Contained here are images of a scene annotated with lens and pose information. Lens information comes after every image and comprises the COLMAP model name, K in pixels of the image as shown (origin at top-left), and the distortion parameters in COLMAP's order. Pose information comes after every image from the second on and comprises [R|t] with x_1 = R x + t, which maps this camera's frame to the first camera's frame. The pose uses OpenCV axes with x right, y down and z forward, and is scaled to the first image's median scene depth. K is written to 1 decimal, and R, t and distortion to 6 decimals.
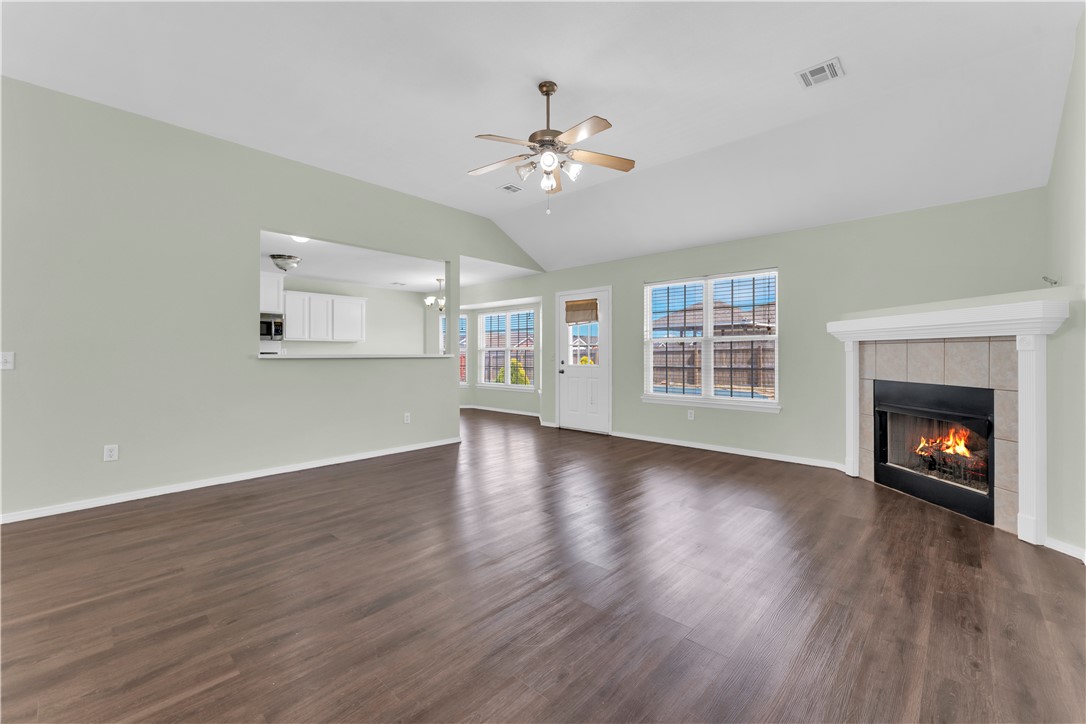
lens RADIAL K [[445.9, 0, 537.7], [0, 445.9, 352.8], [0, 0, 1]] dist [0.004364, -0.000026]
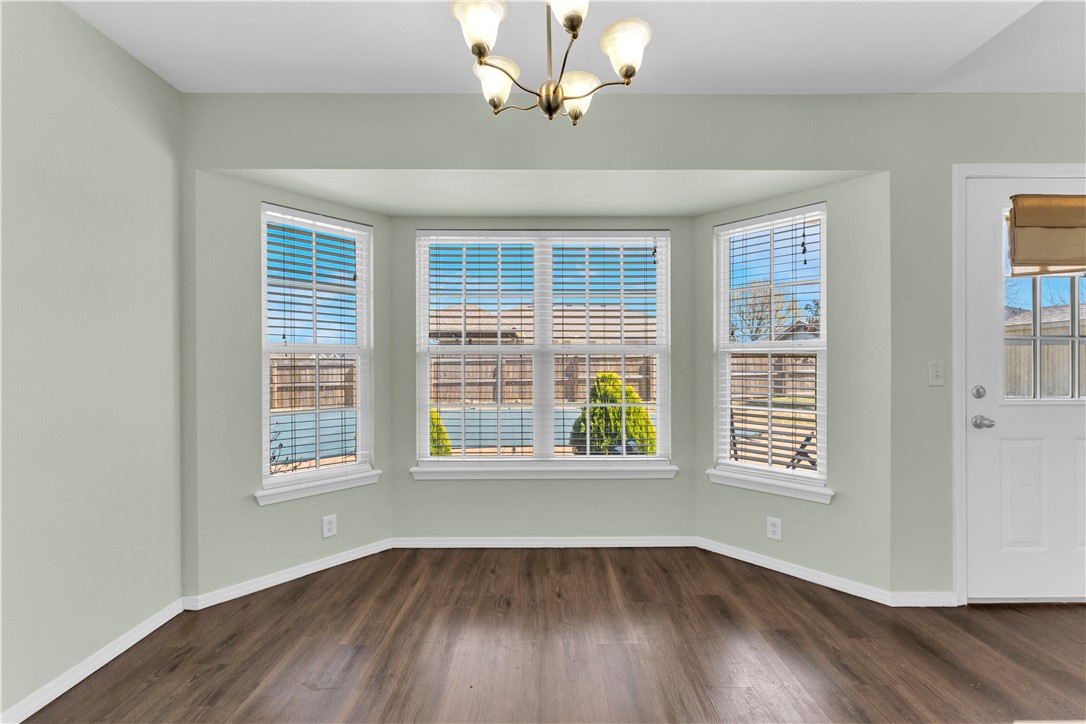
lens RADIAL K [[445.9, 0, 536.4], [0, 445.9, 365.6], [0, 0, 1]] dist [0.004364, -0.000026]
pose [[0.721871, 0.001772, 0.692026, -0.647318], [-0.002120, 0.999998, -0.000349, 0.005853], [-0.692025, -0.001215, 0.721873, 1.671764]]
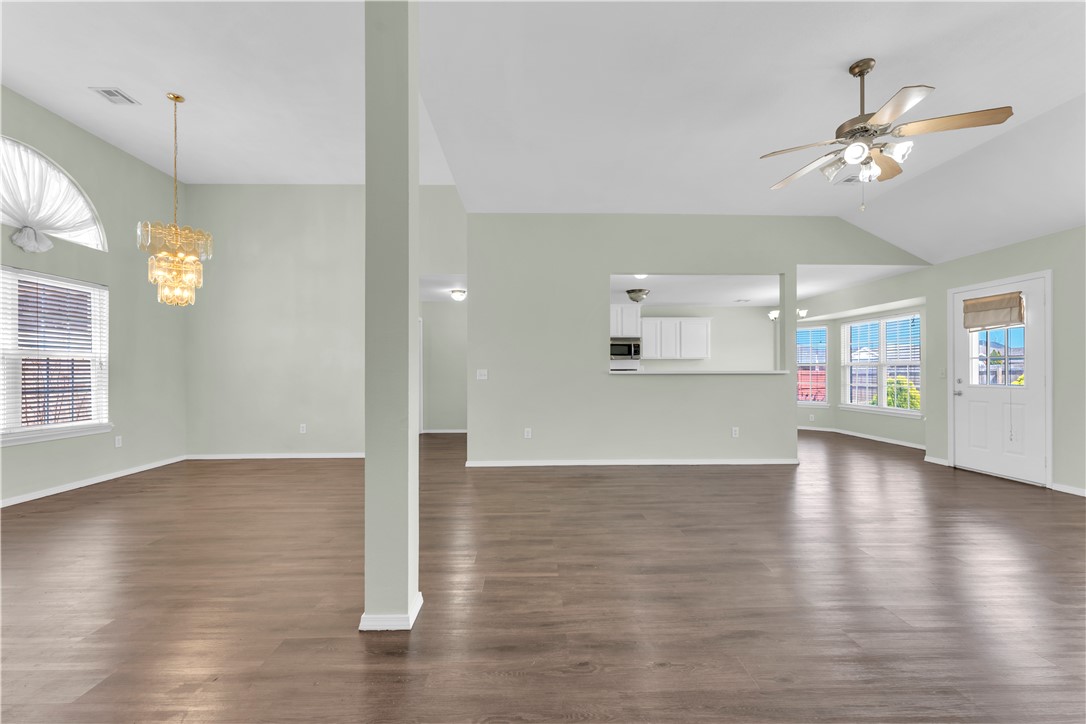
lens RADIAL K [[445.9, 0, 546.5], [0, 445.9, 367.6], [0, 0, 1]] dist [0.004364, -0.000026]
pose [[0.708683, -0.006311, -0.705499, 0.159737], [0.003124, 0.999978, -0.005806, 0.001481], [0.705520, 0.001911, 0.708687, -0.050537]]
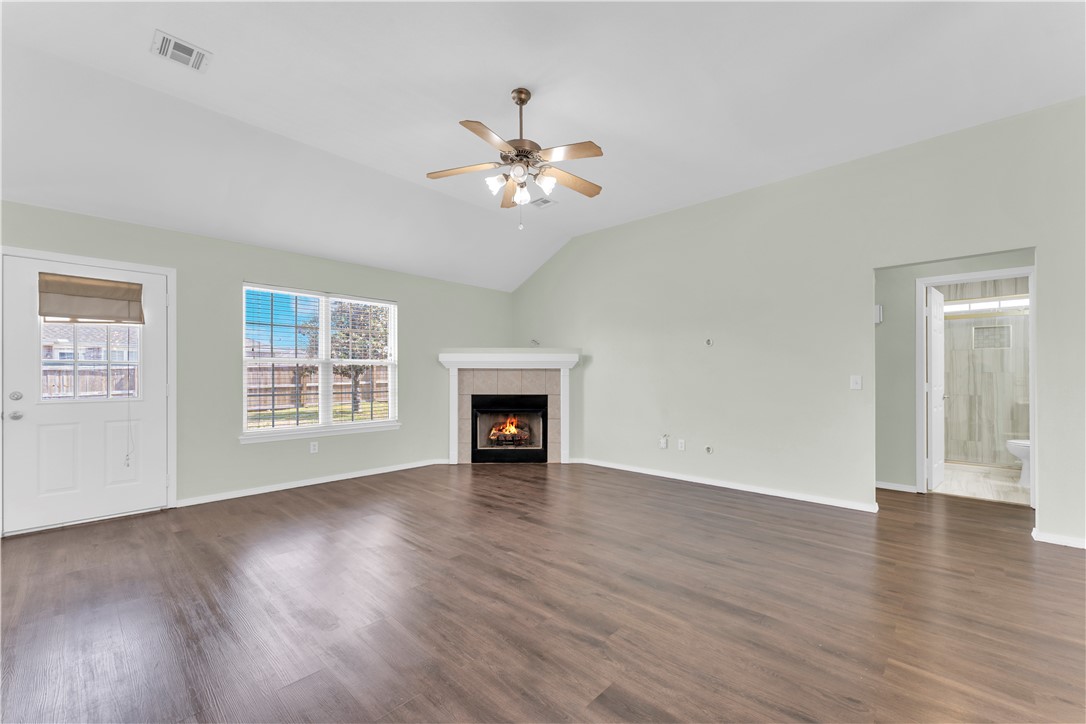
lens RADIAL K [[445.9, 0, 541.9], [0, 445.9, 372.3], [0, 0, 1]] dist [0.004364, -0.000026]
pose [[-0.005219, 0.010504, 0.999931, -0.718210], [0.000317, 0.999945, -0.010502, 0.001586], [-0.999986, 0.000262, -0.005222, 0.750204]]
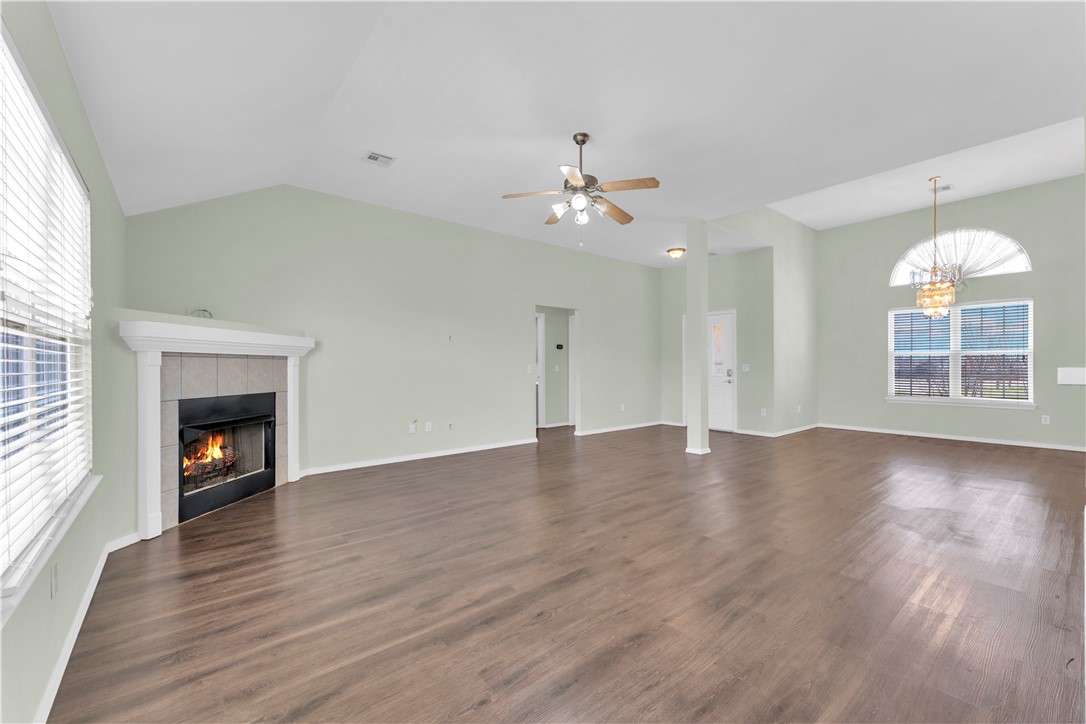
lens RADIAL K [[445.9, 0, 543.1], [0, 445.9, 365.9], [0, 0, 1]] dist [0.004364, -0.000026]
pose [[-0.993960, 0.006637, 0.109538, -0.002517], [0.006317, 0.999975, -0.003275, 0.004638], [-0.109557, -0.002564, -0.993977, 1.693094]]
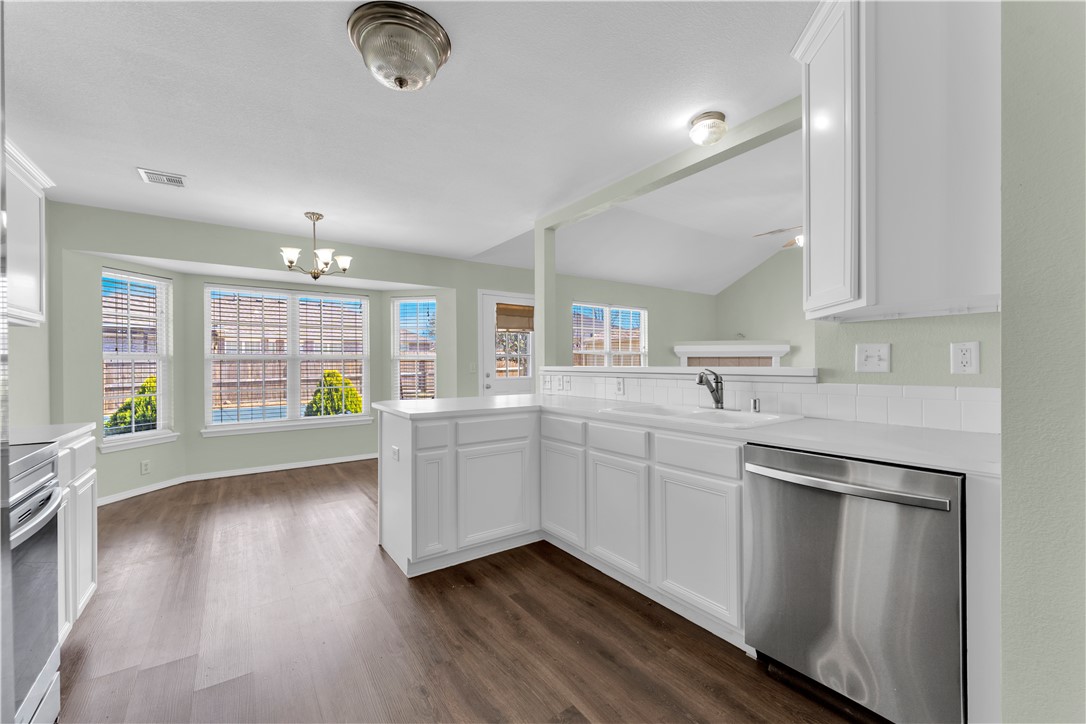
lens RADIAL K [[445.9, 0, 547.4], [0, 445.9, 363.3], [0, 0, 1]] dist [0.004364, -0.000026]
pose [[0.185211, 0.001345, 0.982698, -1.242626], [0.003556, 0.999992, -0.002039, 0.001986], [-0.982692, 0.003872, 0.185204, 1.249354]]
